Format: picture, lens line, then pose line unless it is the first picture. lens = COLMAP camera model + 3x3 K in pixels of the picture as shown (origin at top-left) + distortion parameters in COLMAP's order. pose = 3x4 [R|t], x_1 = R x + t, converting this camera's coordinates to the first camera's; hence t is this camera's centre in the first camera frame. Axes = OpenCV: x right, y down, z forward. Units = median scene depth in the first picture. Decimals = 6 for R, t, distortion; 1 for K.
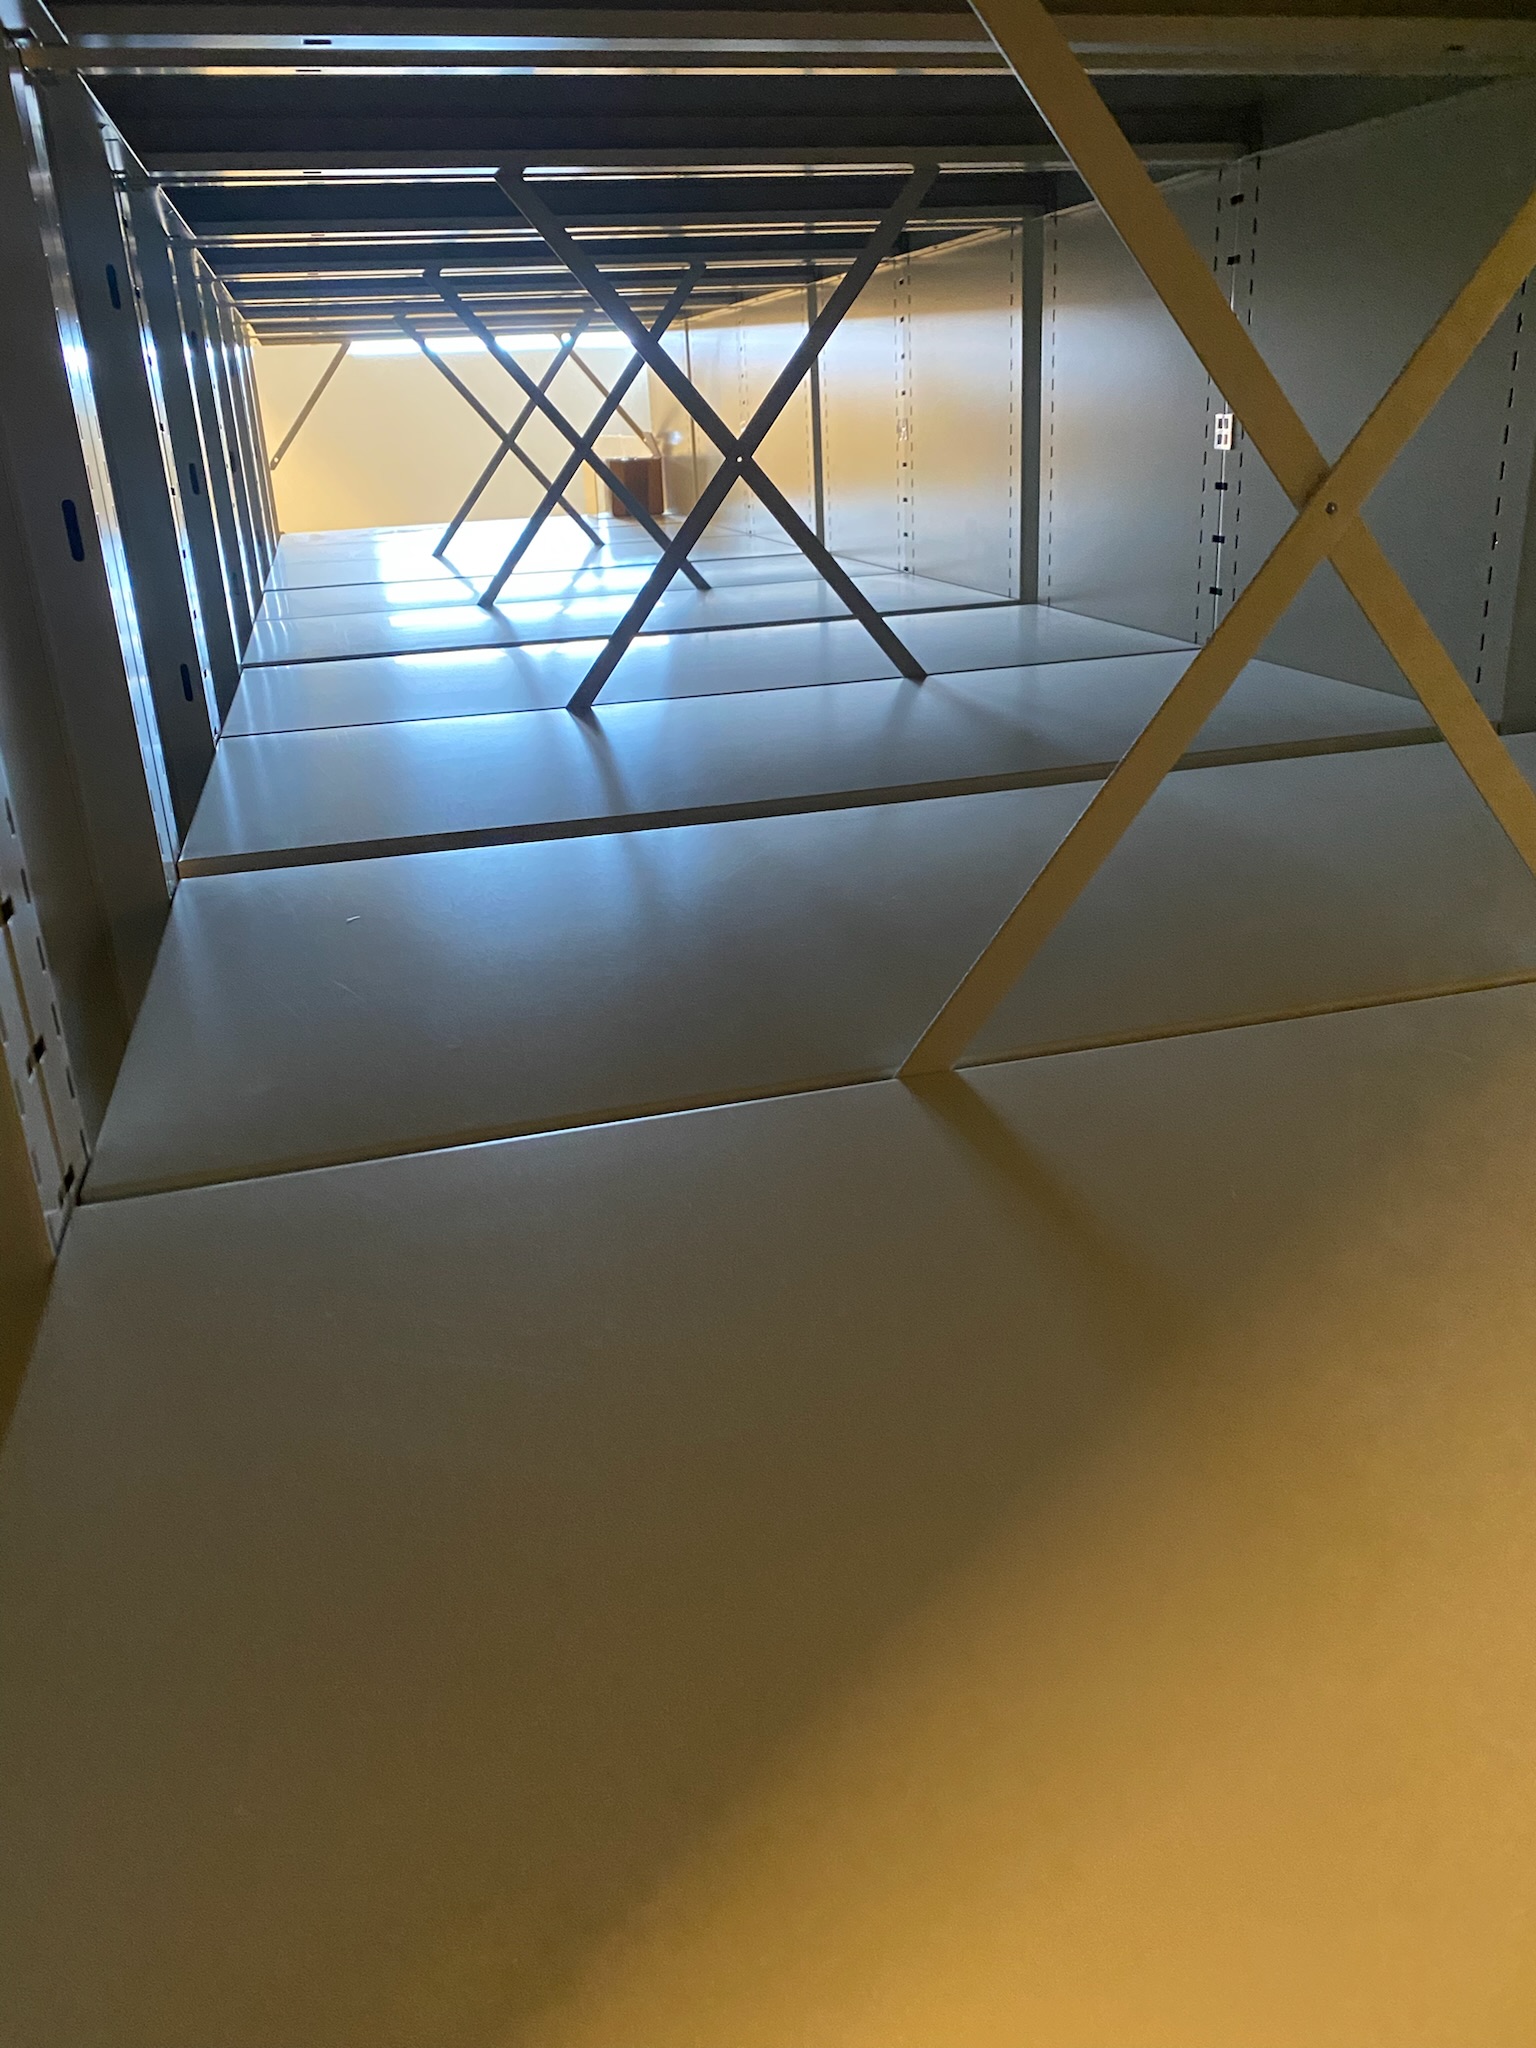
lens RADIAL K [[1605.4, 0, 766.5], [0, 1605.4, 1011.9], [0, 0, 1]] dist [0.035042, -0.042593]
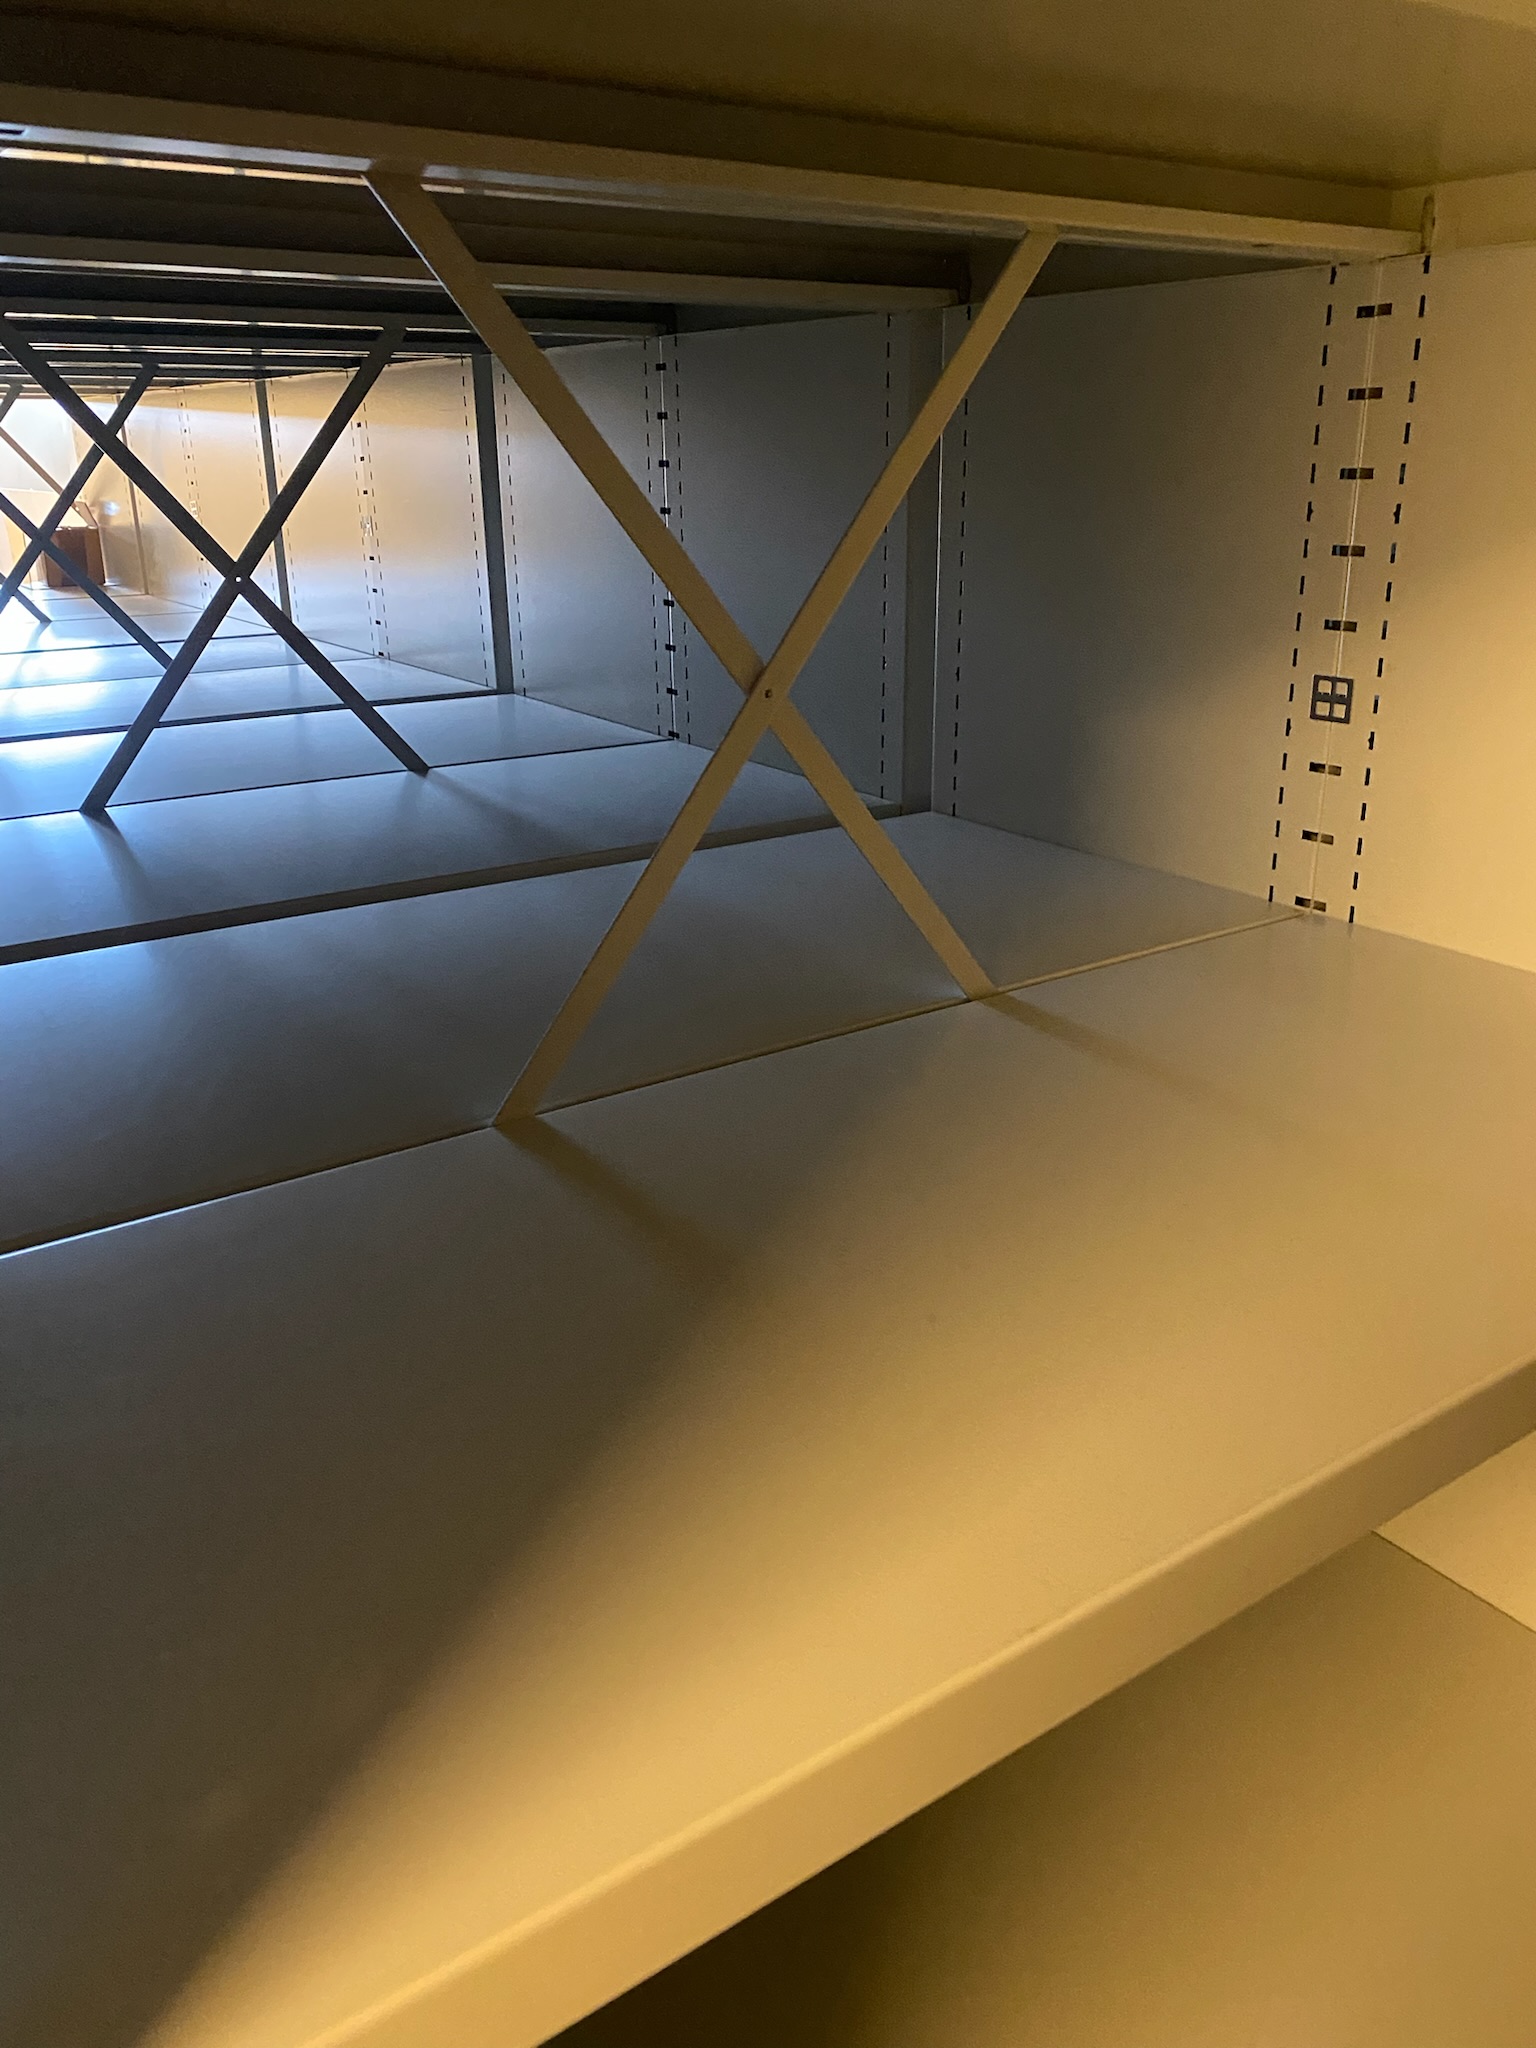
lens RADIAL K [[1605.4, 0, 774.3], [0, 1605.4, 1021.6], [0, 0, 1]] dist [0.035042, -0.042593]
pose [[0.943756, -0.081949, 0.320328, -0.037486], [0.089159, 0.995986, -0.007880, -0.004288], [-0.318396, 0.035997, 0.947274, -0.101638]]
